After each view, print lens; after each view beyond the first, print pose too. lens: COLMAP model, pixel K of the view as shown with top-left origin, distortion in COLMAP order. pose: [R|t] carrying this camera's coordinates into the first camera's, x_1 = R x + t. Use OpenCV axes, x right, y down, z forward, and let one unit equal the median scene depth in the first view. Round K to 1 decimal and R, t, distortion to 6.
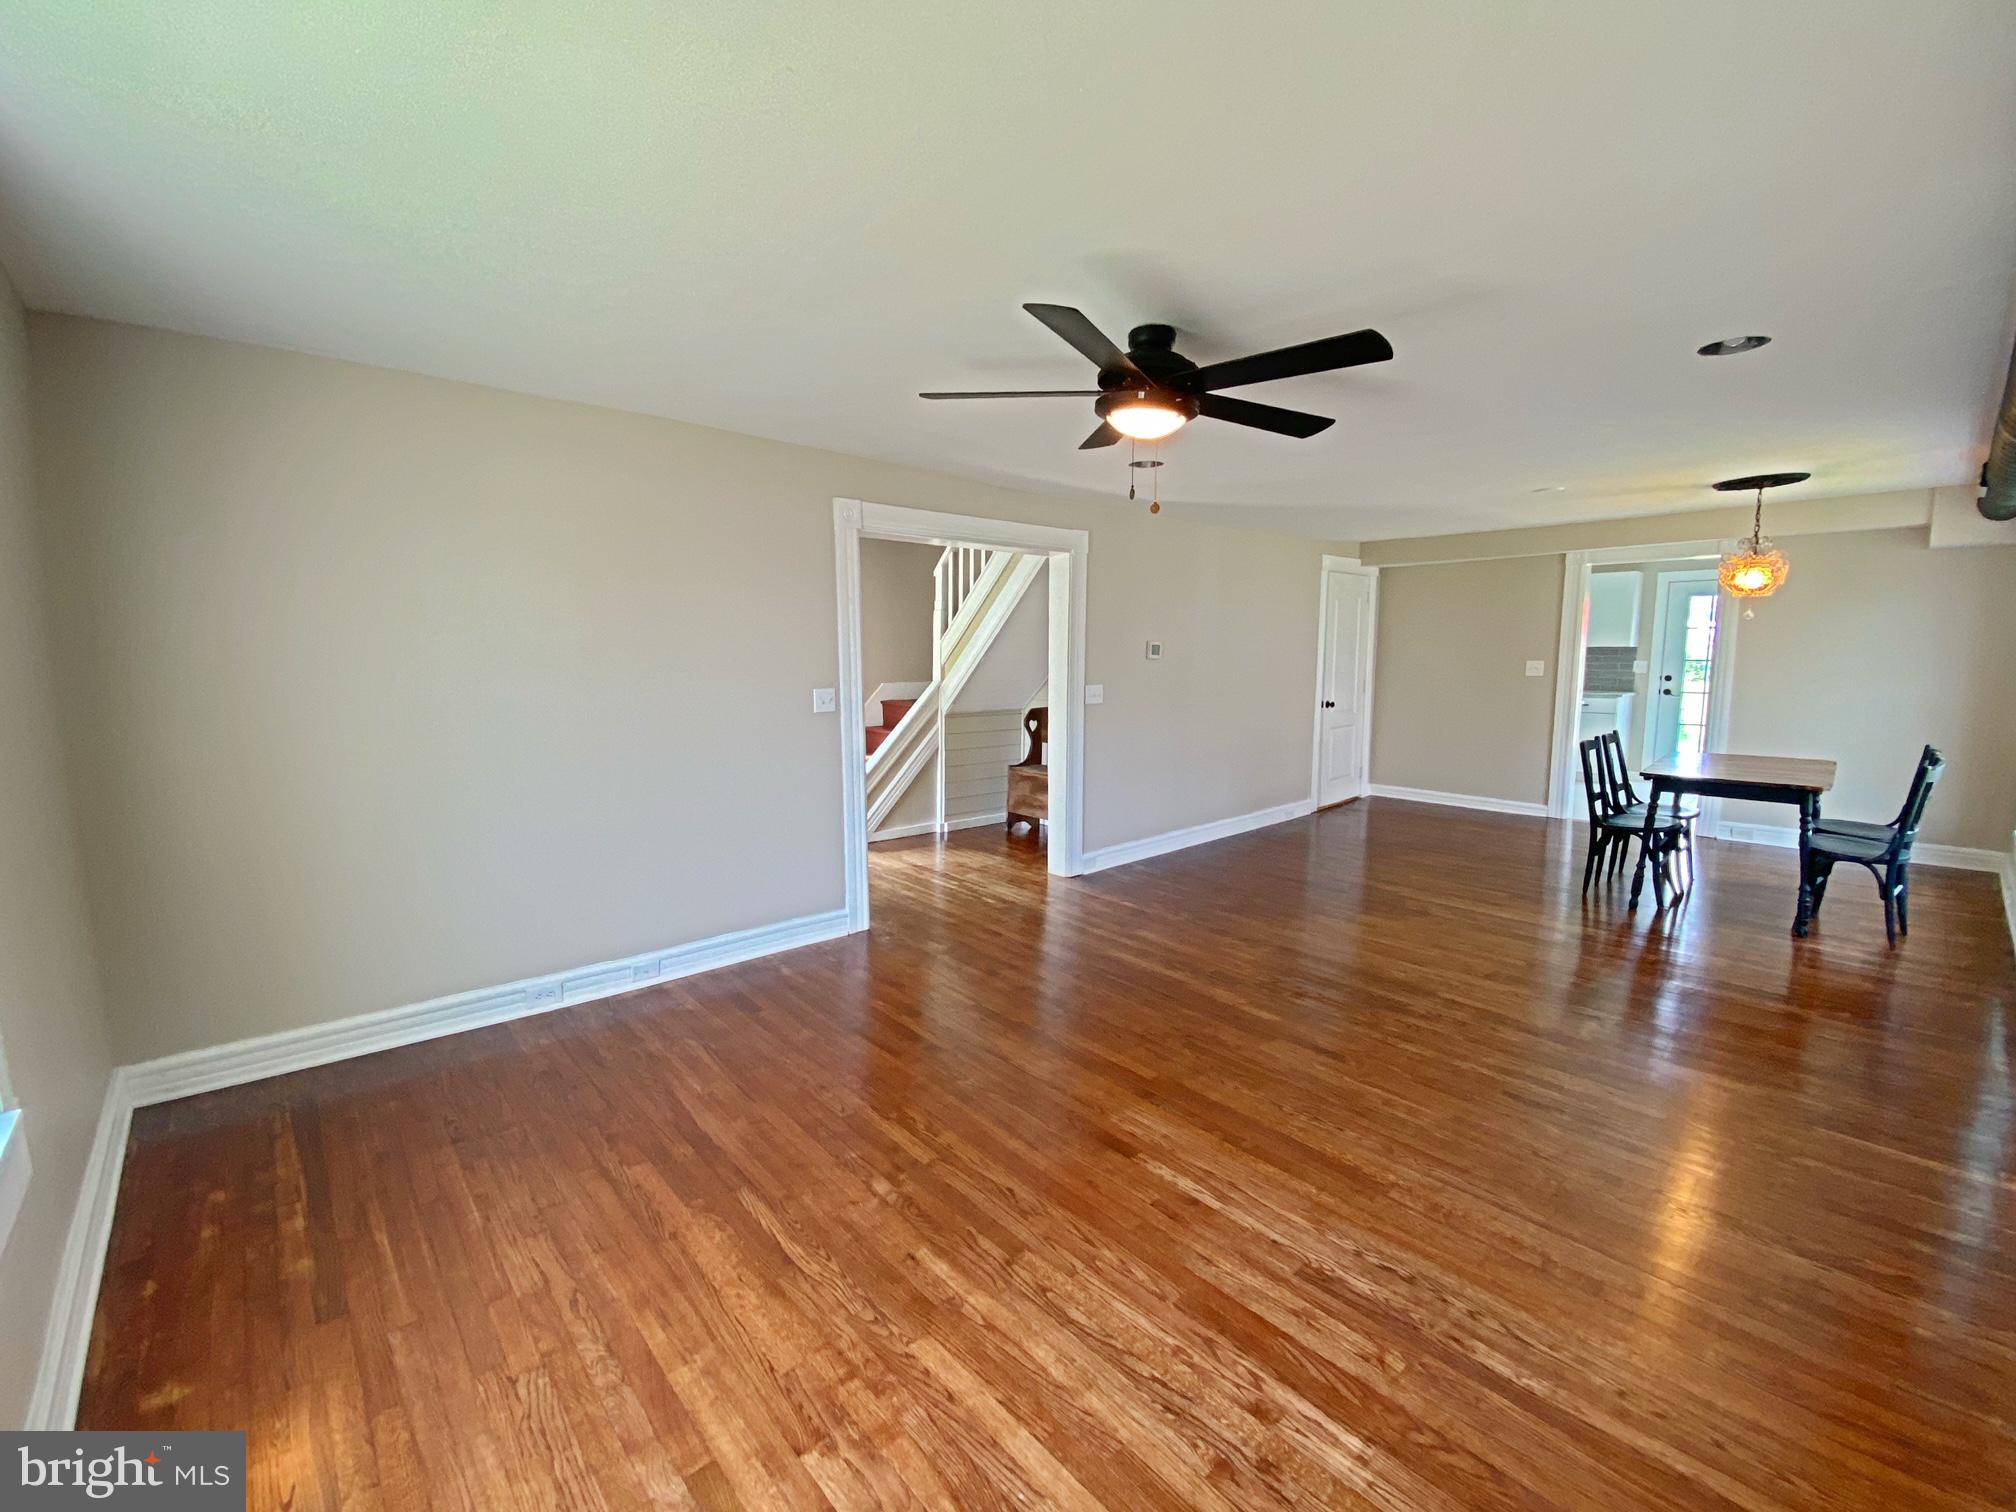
lens RADIAL K [[825.7, 0, 1001.7], [0, 825.7, 751.3], [0, 0, 1]] dist [0.021190, -0.019574]
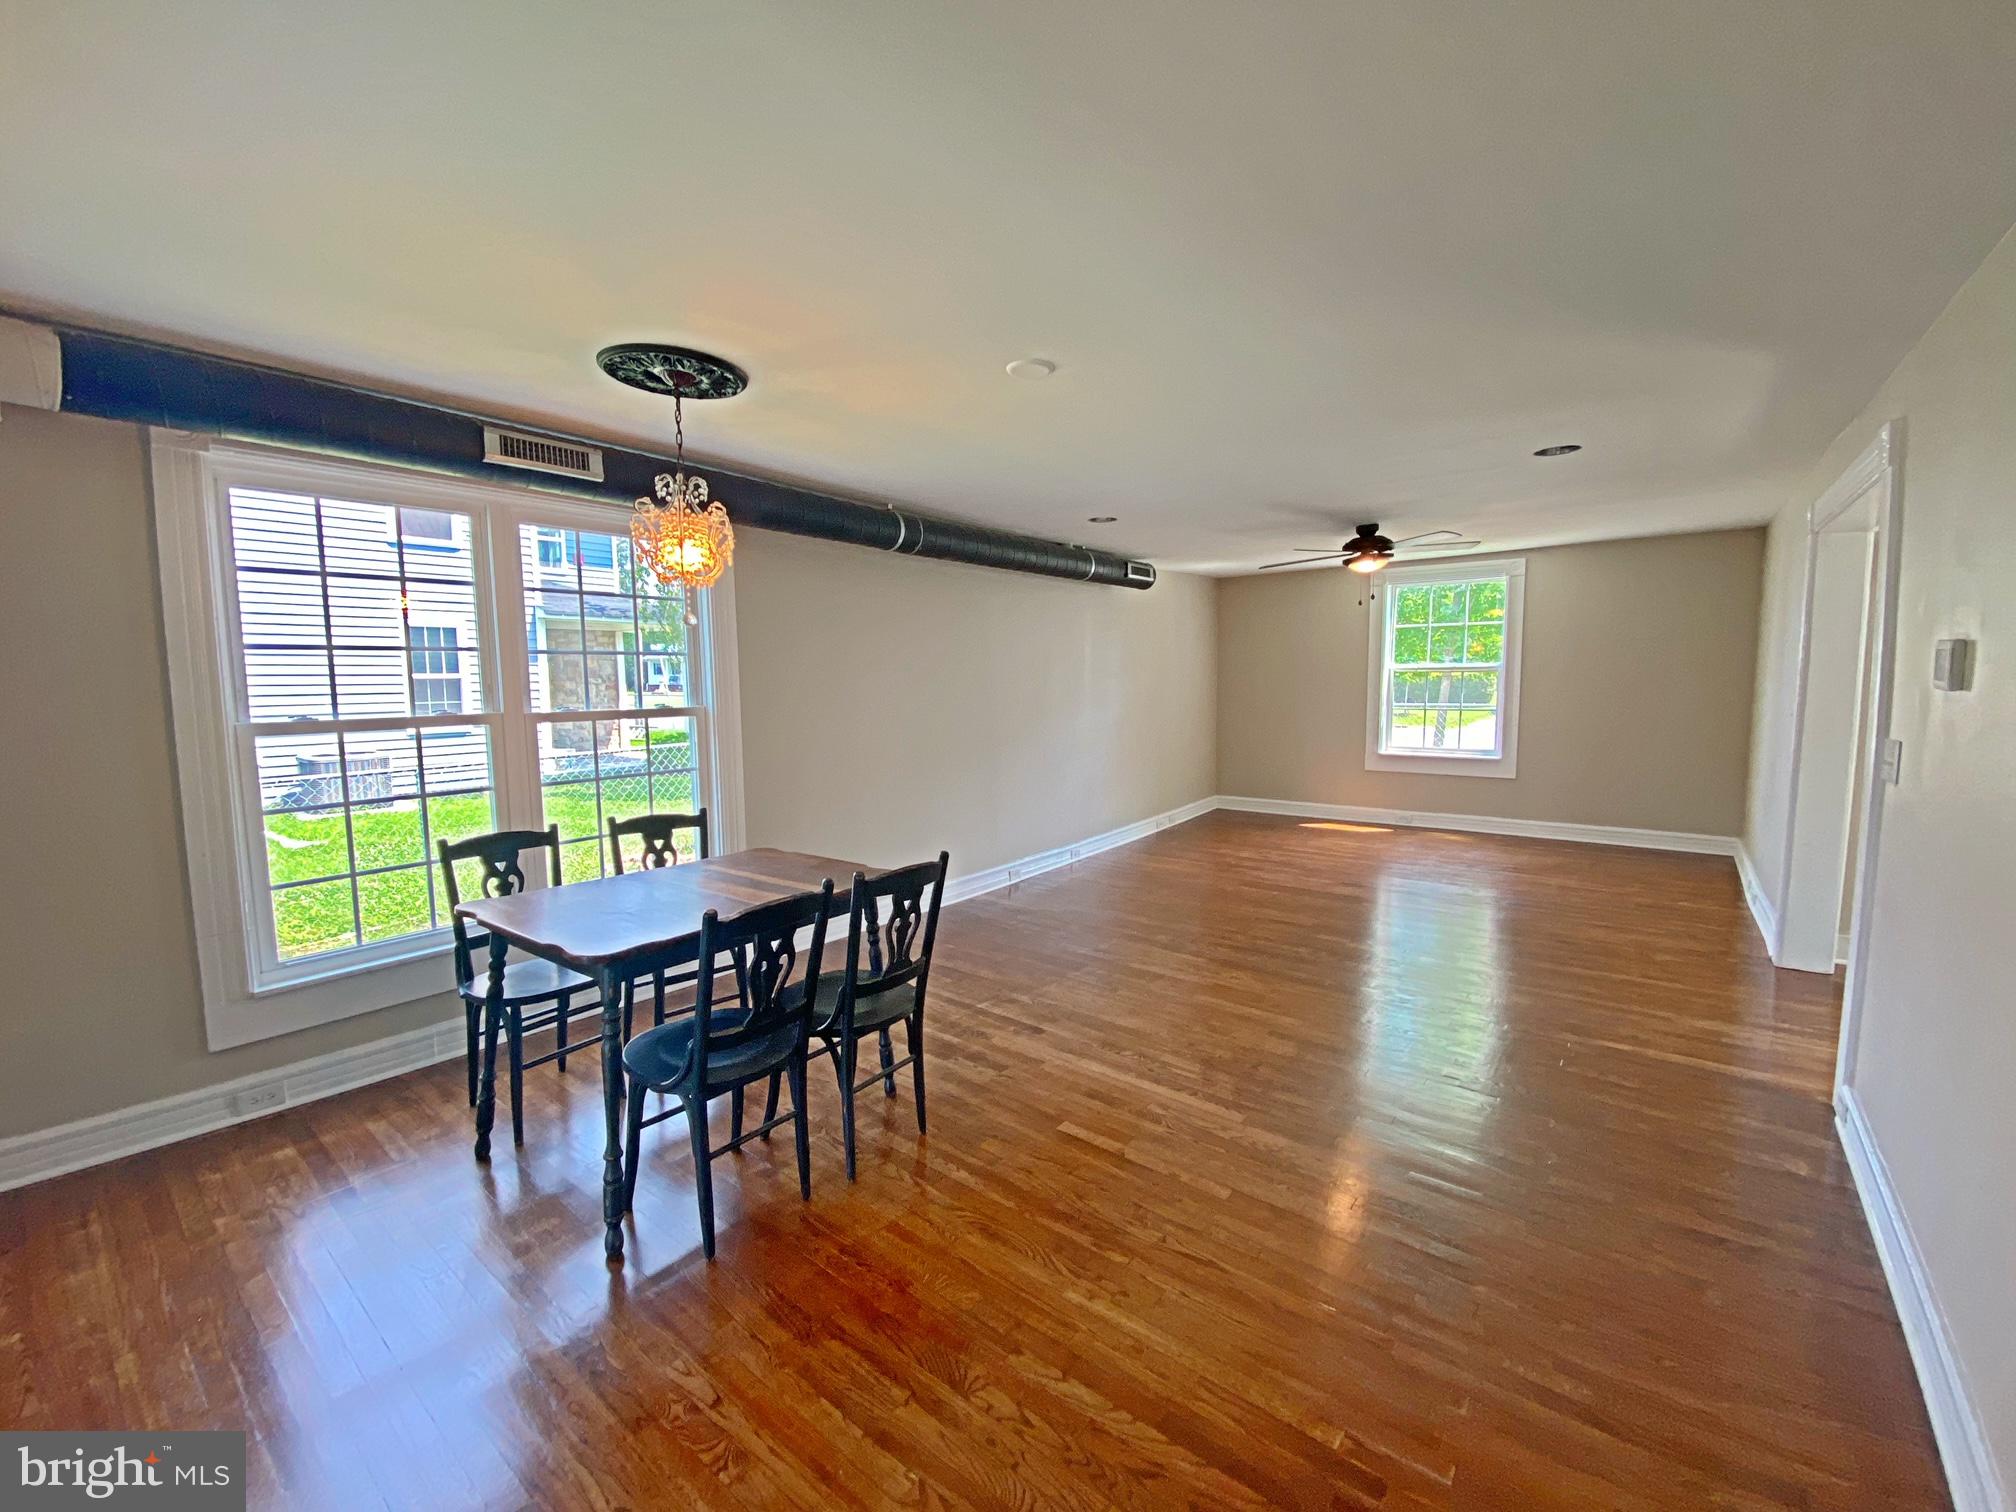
lens RADIAL K [[825.7, 0, 1001.7], [0, 825.7, 751.3], [0, 0, 1]] dist [0.021190, -0.019574]
pose [[-0.982620, 0.029316, -0.183301, 0.732653], [-0.009159, 0.978591, 0.205612, -0.175749], [0.185405, 0.203717, -0.961314, 1.452132]]
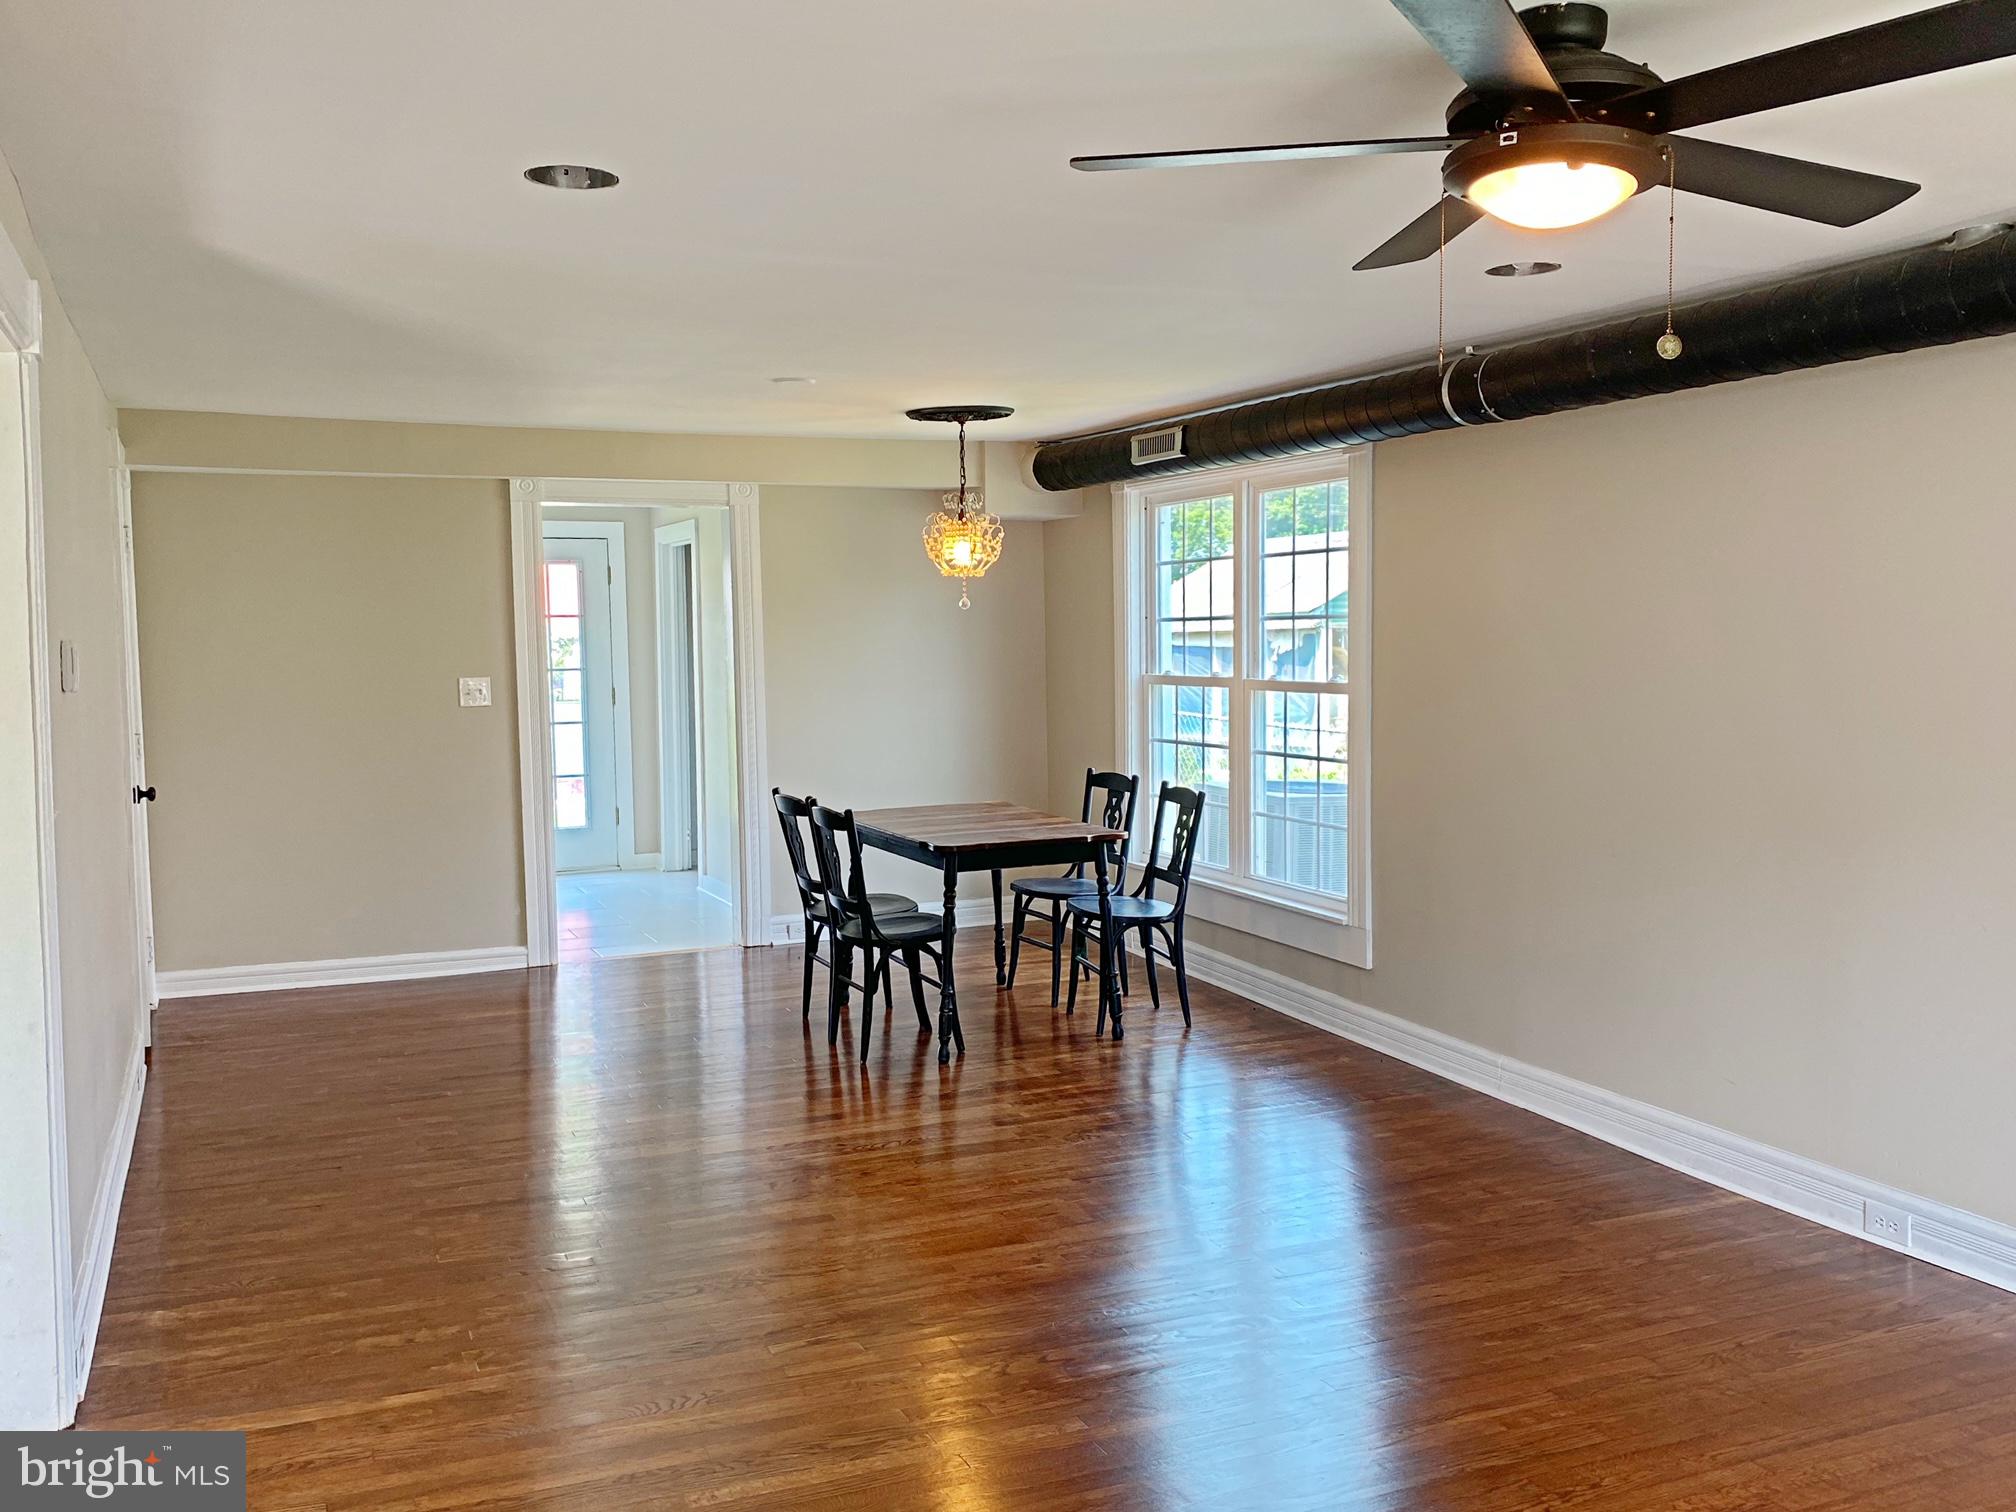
lens RADIAL K [[1736.5, 0, 1007.5], [0, 1736.5, 756.2], [0, 0, 1]] dist [0.002456, 0.004199]
pose [[0.292662, -0.062808, 0.954151, -0.429064], [0.125119, 0.991777, 0.026908, -0.065289], [-0.947995, 0.111507, 0.298114, 0.500630]]
